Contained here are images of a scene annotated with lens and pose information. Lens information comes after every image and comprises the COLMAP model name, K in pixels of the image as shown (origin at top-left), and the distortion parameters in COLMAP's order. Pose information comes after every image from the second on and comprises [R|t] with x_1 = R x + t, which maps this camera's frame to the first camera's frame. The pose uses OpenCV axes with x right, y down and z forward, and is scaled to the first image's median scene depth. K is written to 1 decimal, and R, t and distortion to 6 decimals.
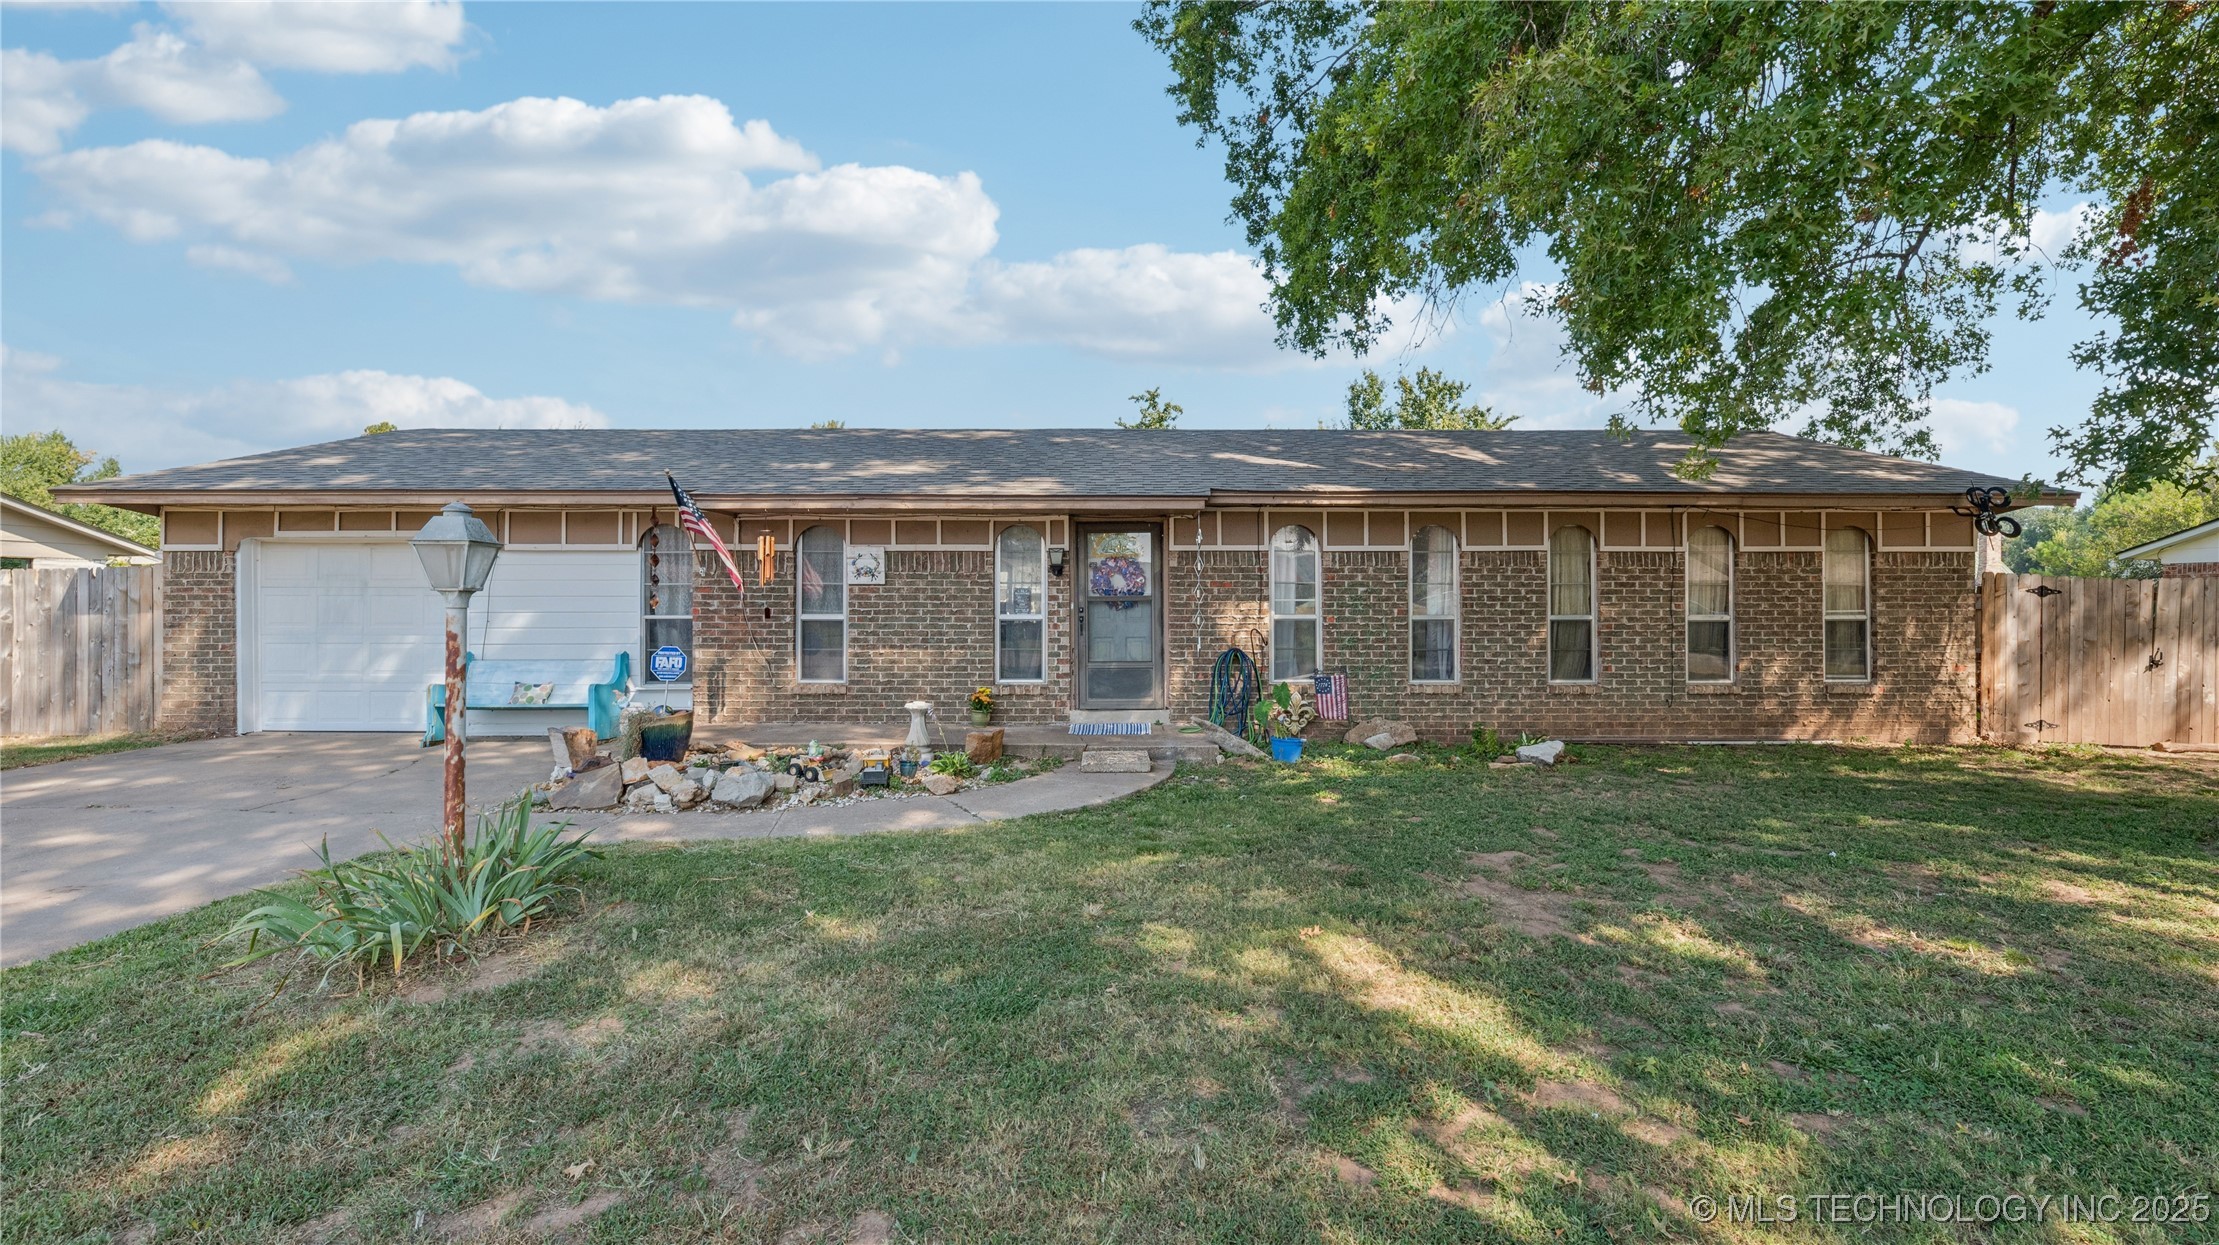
lens RADIAL K [[896.9, 0, 1121.2], [0, 896.9, 612.5], [0, 0, 1]] dist [-0.000996, -0.000268]
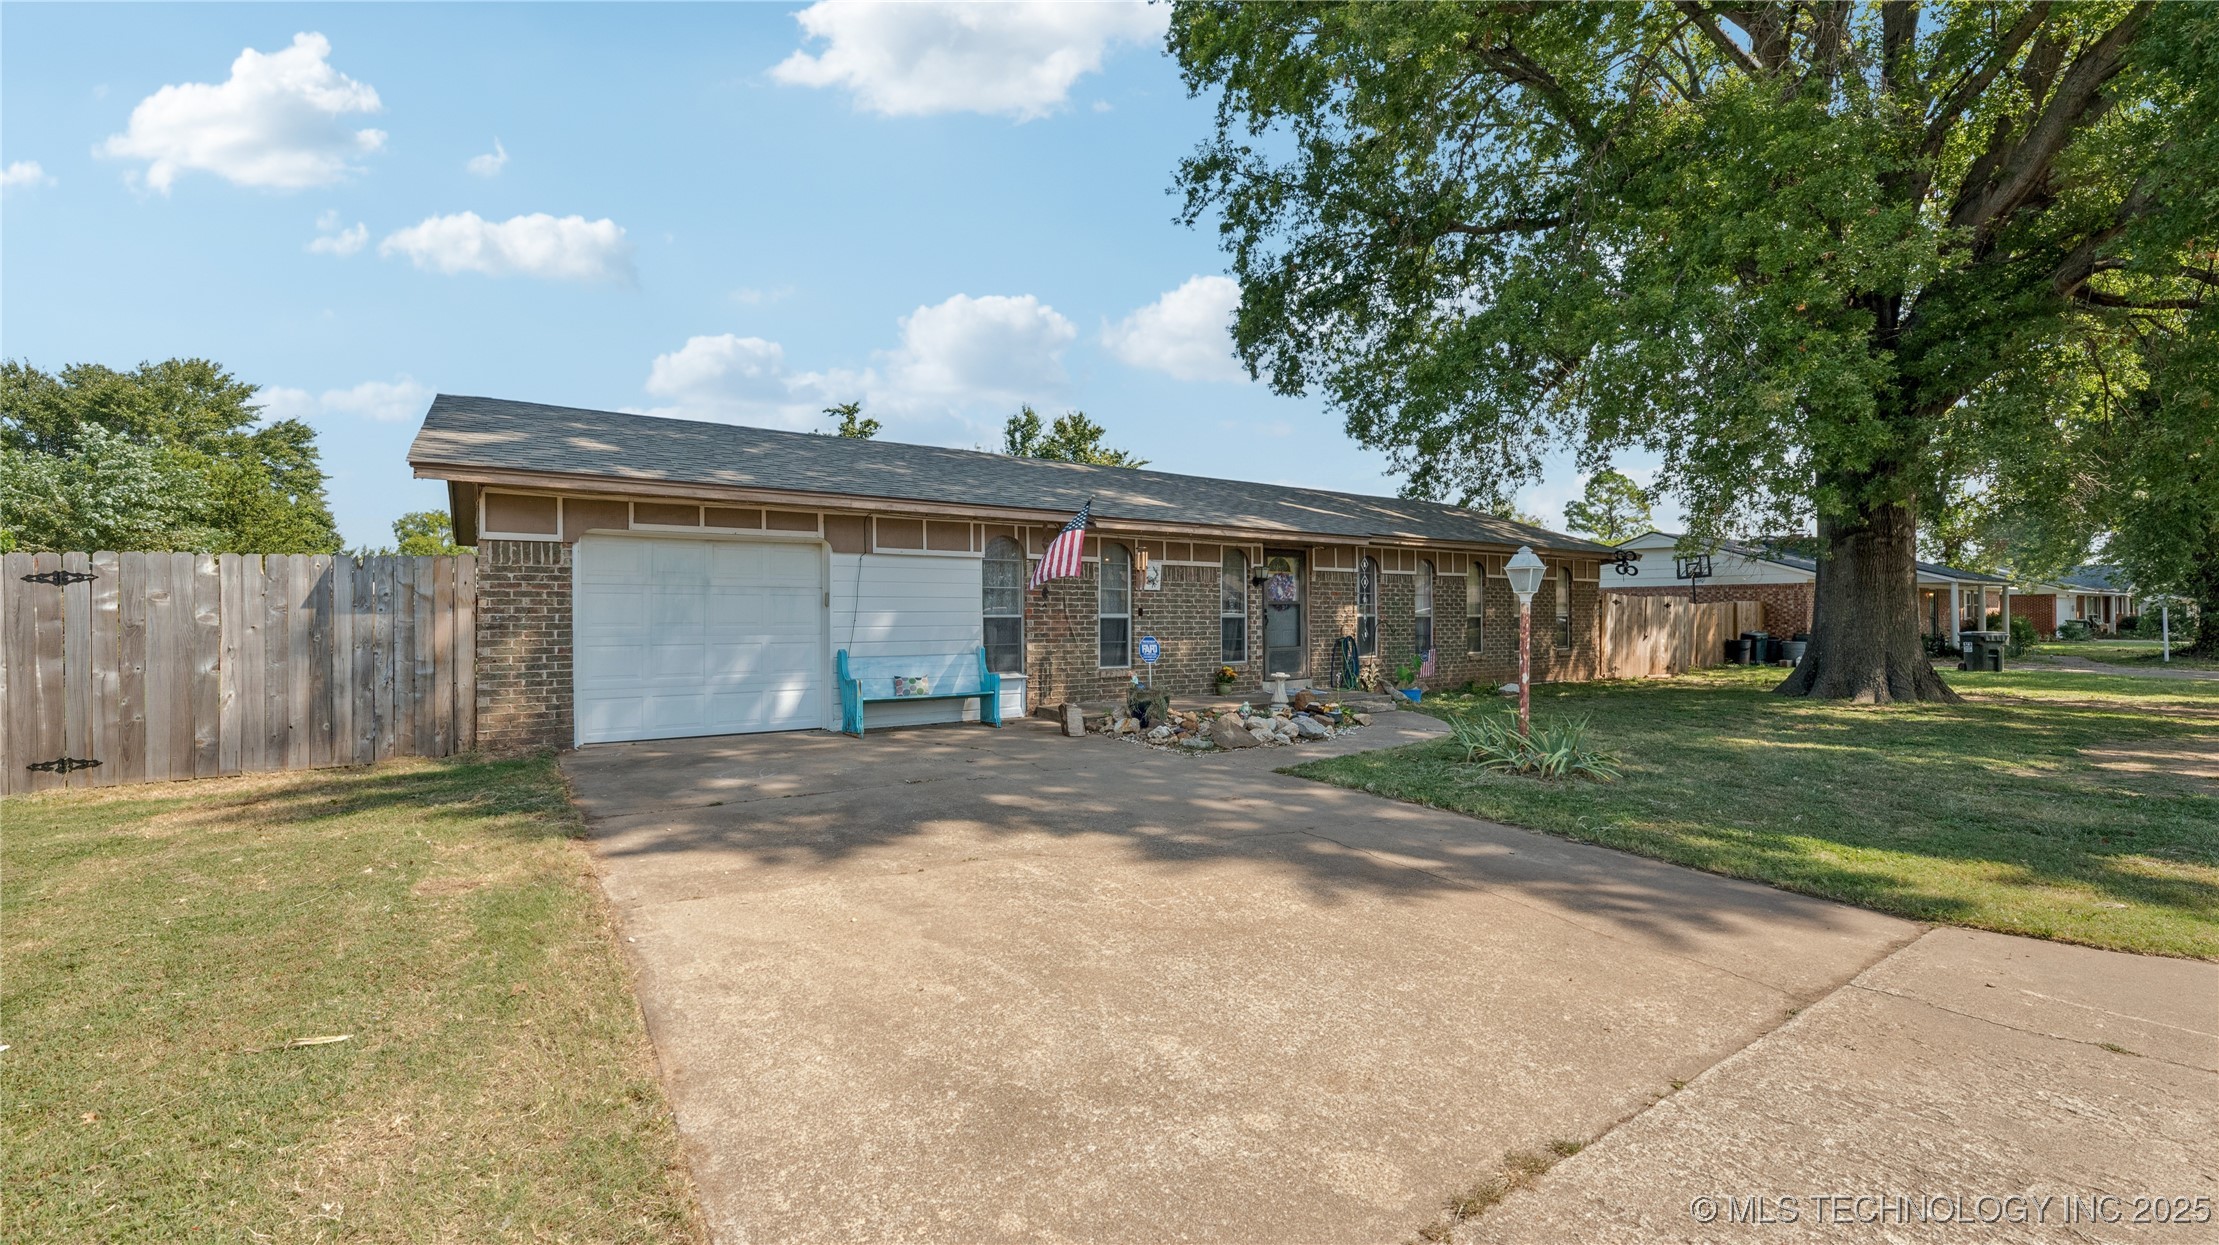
lens RADIAL K [[896.9, 0, 1121.2], [0, 896.9, 612.5], [0, 0, 1]] dist [-0.000996, -0.000268]
pose [[0.827720, 0.000857, 0.561141, -1.035023], [0.005369, 0.999941, -0.009448, 0.012127], [-0.561116, 0.010833, 0.827666, -0.042981]]
